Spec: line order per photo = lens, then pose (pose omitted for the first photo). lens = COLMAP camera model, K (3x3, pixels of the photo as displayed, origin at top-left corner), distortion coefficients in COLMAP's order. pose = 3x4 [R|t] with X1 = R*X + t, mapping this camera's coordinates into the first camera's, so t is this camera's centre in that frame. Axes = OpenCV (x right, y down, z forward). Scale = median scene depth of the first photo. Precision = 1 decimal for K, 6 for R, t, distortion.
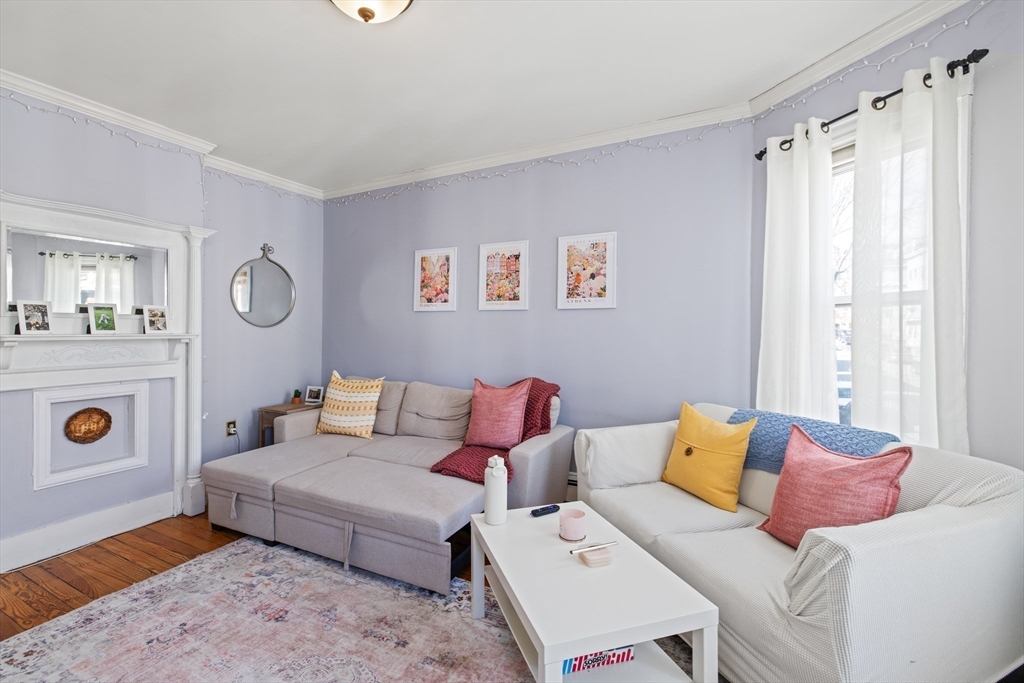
lens RADIAL K [[445.4, 0, 507.8], [0, 445.4, 328.0], [0, 0, 1]] dist [-0.010147, -0.000512]
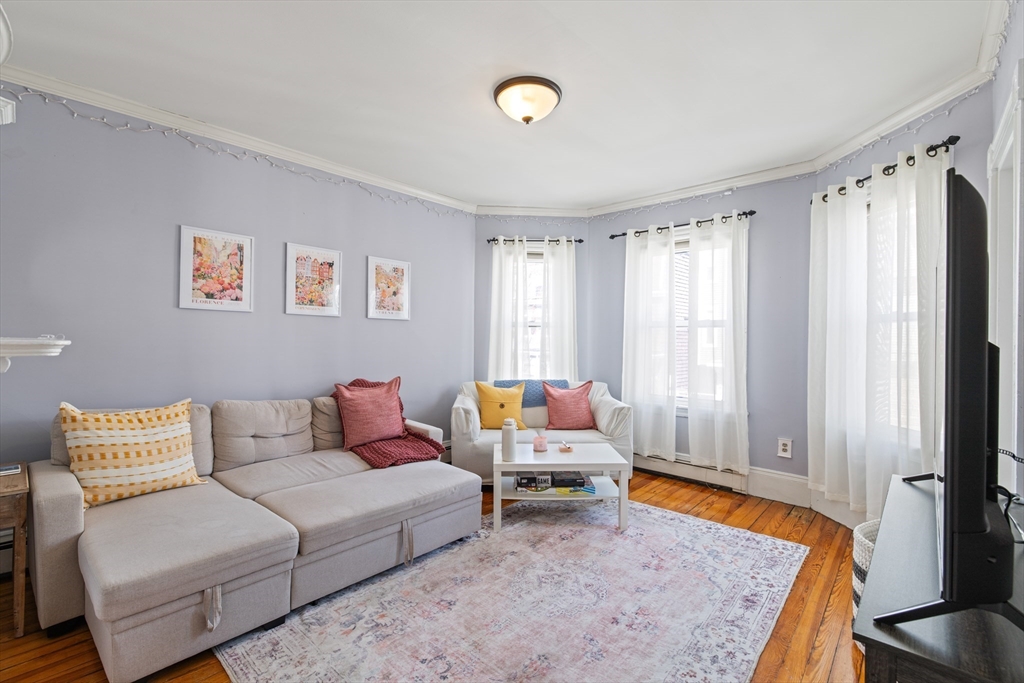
lens RADIAL K [[445.4, 0, 507.8], [0, 445.4, 328.0], [0, 0, 1]] dist [-0.010147, -0.000512]
pose [[0.272390, 0.026480, 0.961823, -0.836769], [-0.015639, 0.999611, -0.023091, 0.004148], [-0.962060, -0.008753, 0.272698, 0.313521]]
